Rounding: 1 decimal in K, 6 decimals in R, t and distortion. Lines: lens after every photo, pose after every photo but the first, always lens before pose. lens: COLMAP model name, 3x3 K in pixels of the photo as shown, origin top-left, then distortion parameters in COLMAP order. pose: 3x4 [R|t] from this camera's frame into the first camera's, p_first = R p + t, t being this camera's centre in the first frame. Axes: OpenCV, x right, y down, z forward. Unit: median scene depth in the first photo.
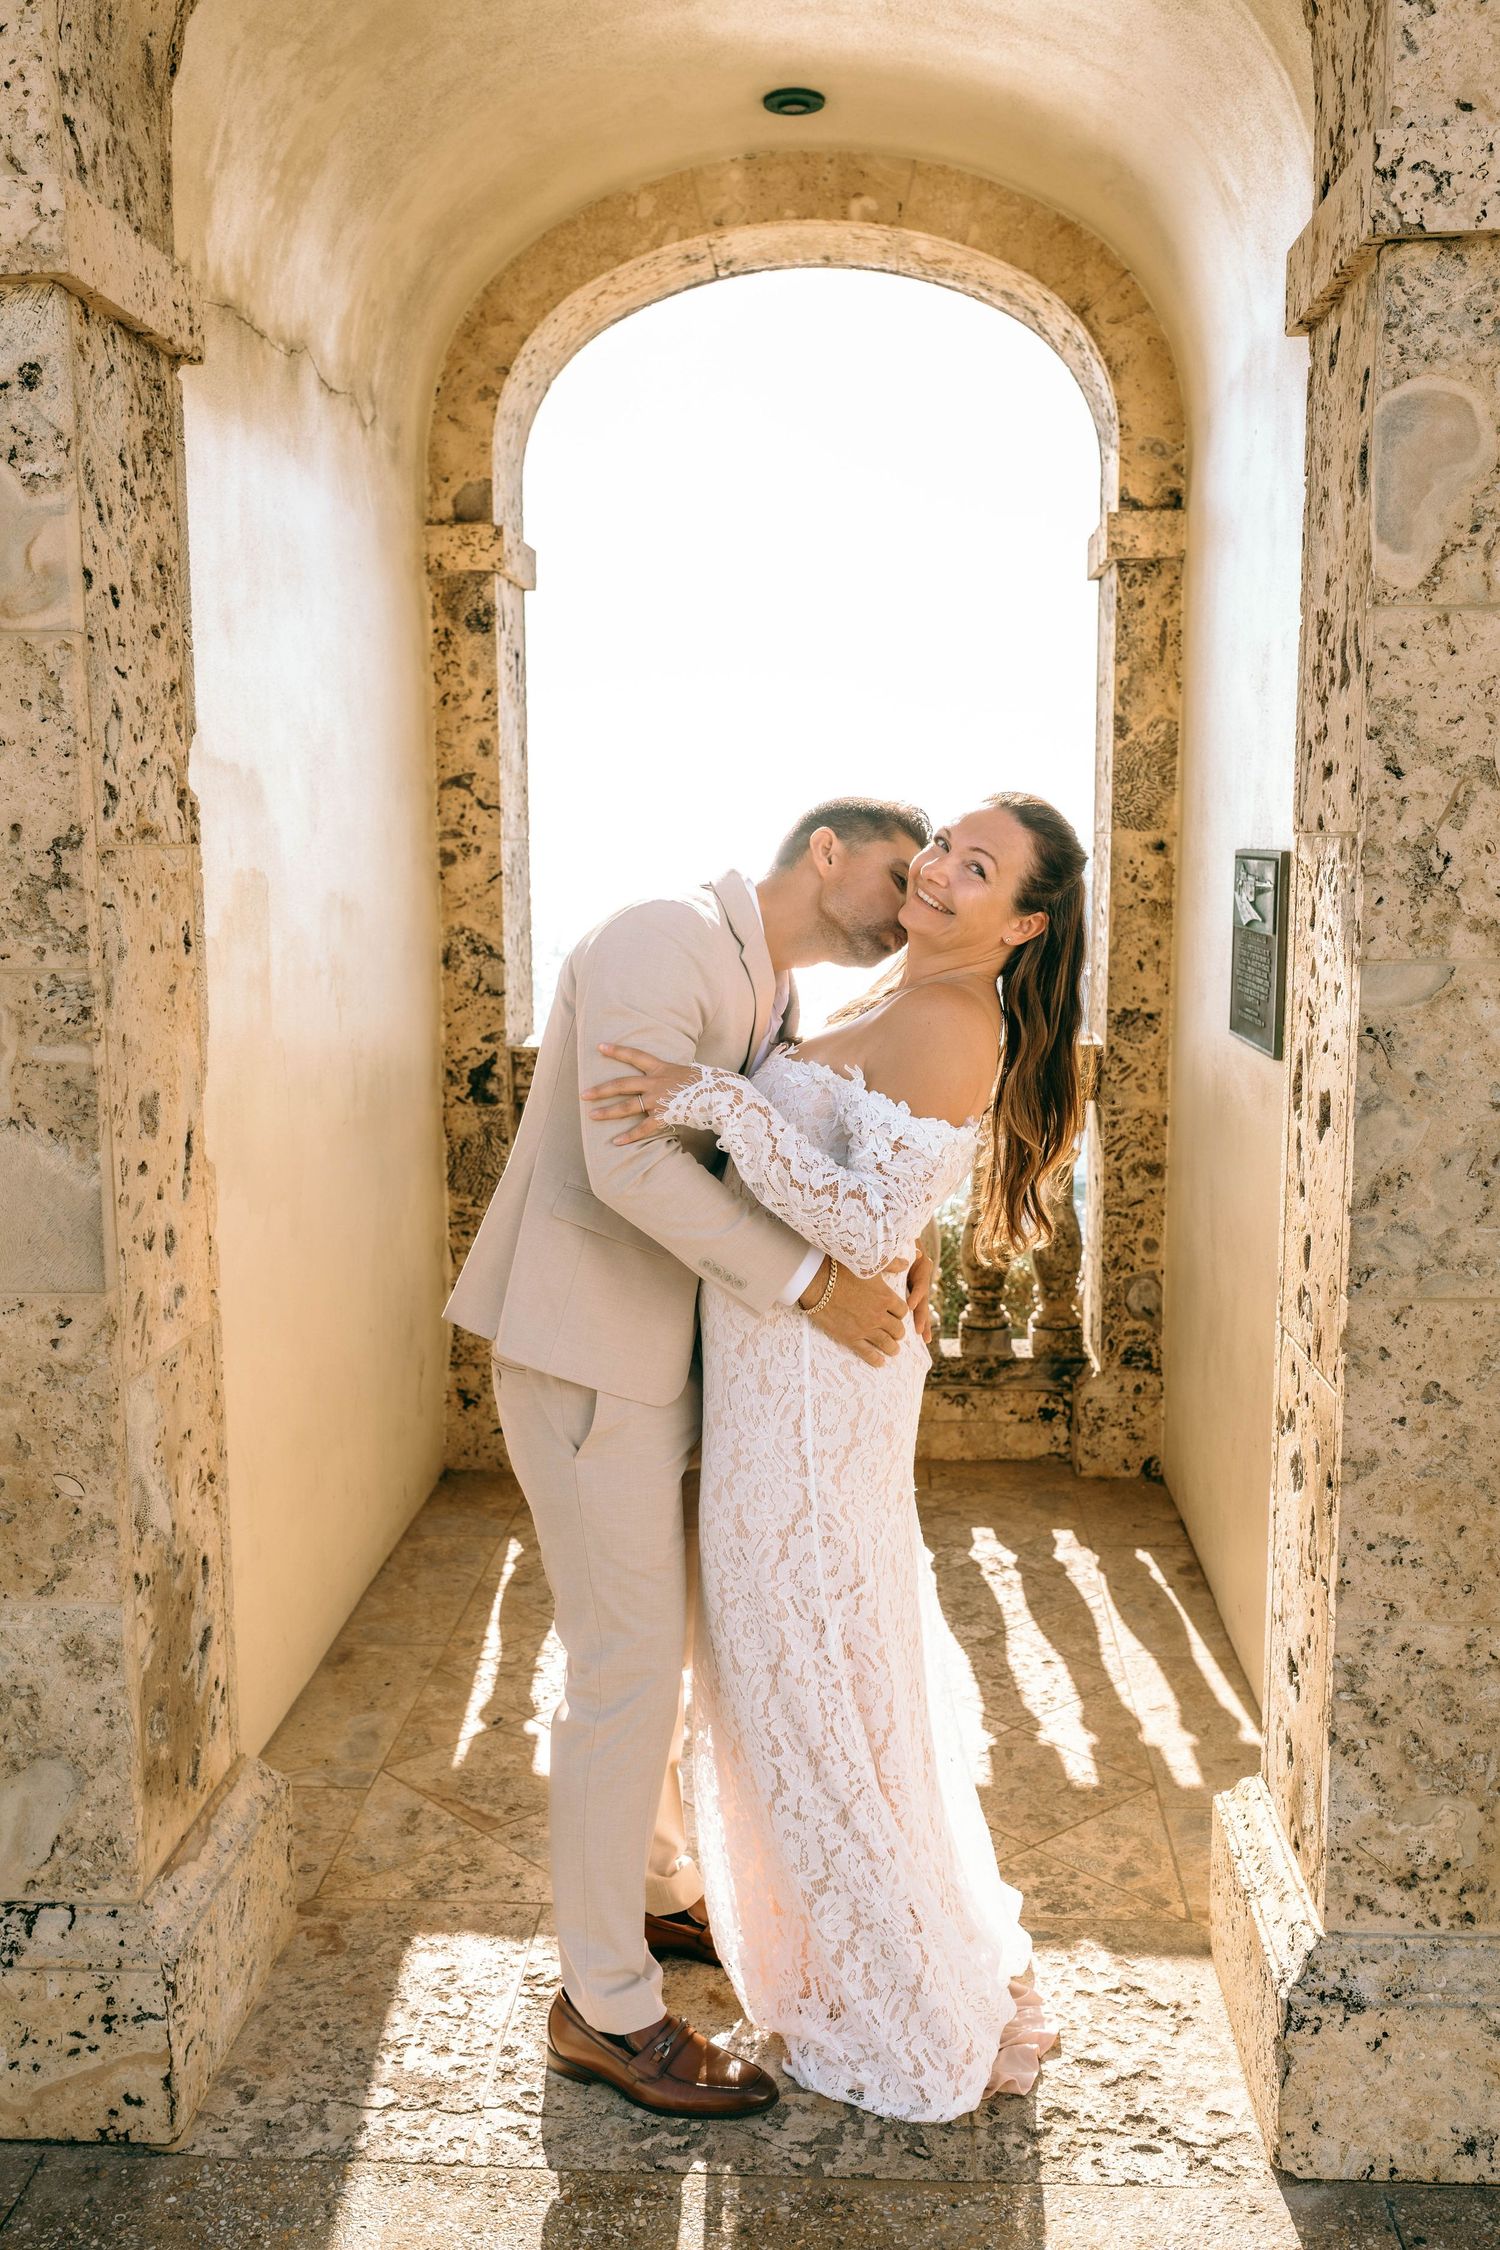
lens RADIAL K [[2152.3, 0, 672.3], [0, 2152.3, 1122.6], [0, 0, 1]] dist [-0.006981, 0.022642]
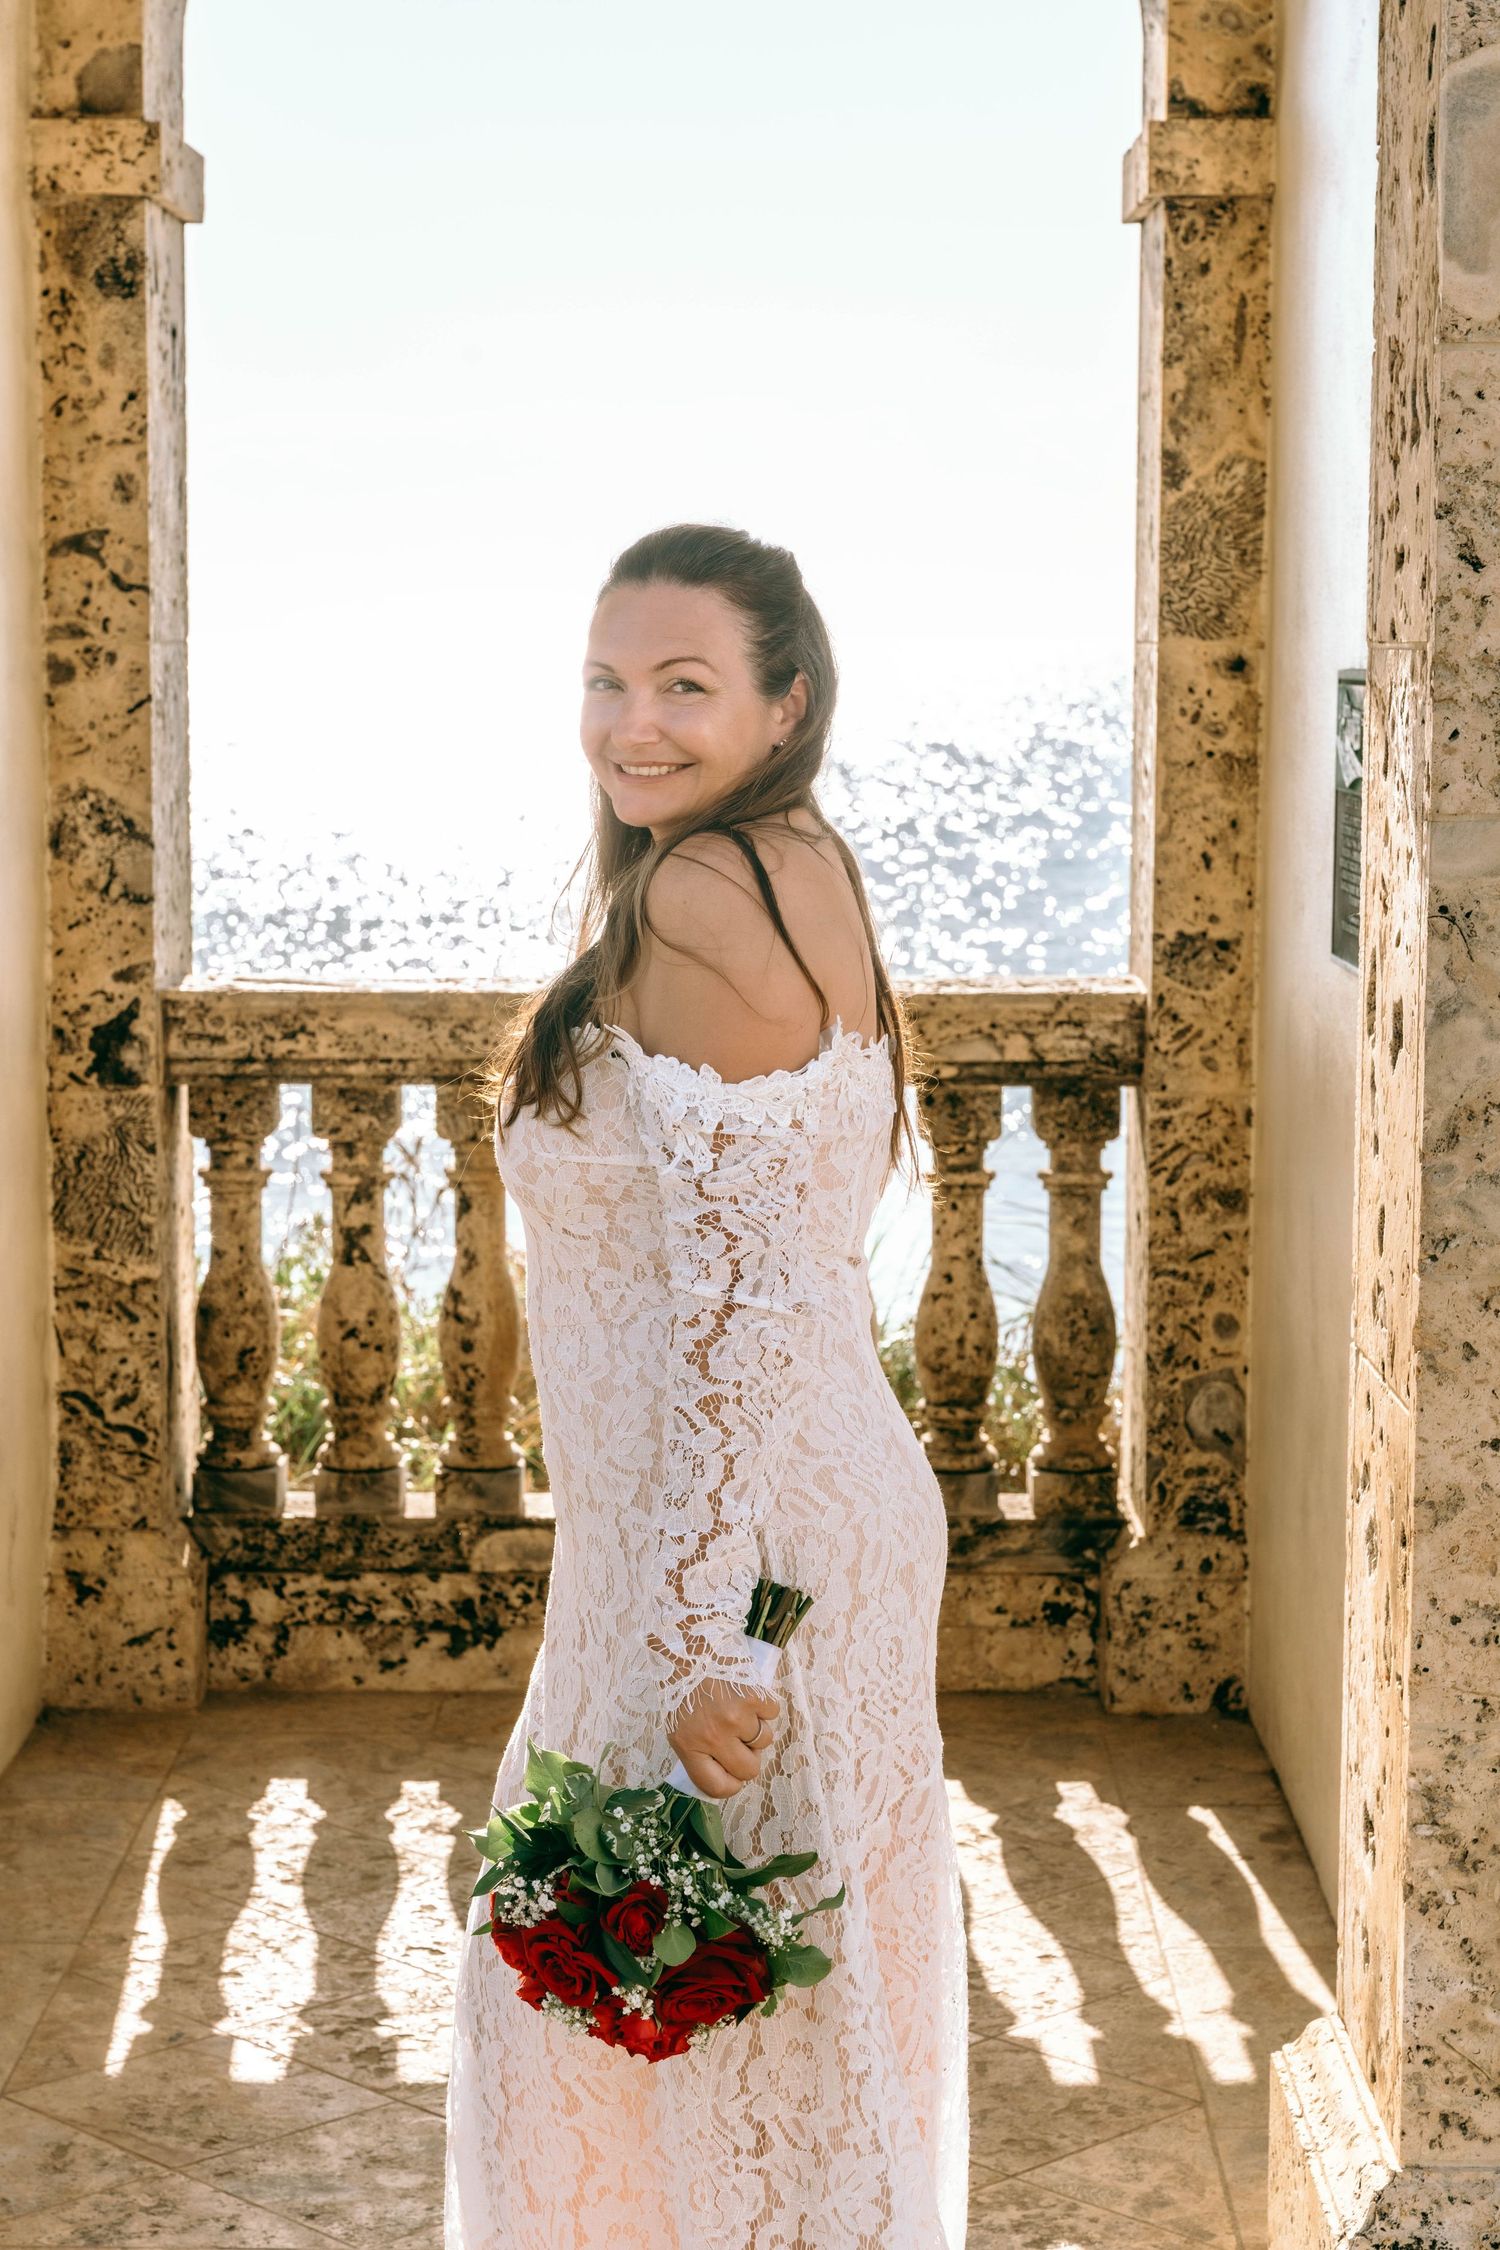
lens RADIAL K [[4367.1, 0, 687.3], [0, 4367.1, 1132.2], [0, 0, 1]] dist [0.112756, -0.447360]
pose [[0.997038, 0.002813, 0.076855, -0.047529], [-0.001198, 0.999778, -0.021058, 0.060547], [-0.076897, 0.020904, 0.996820, -0.444787]]
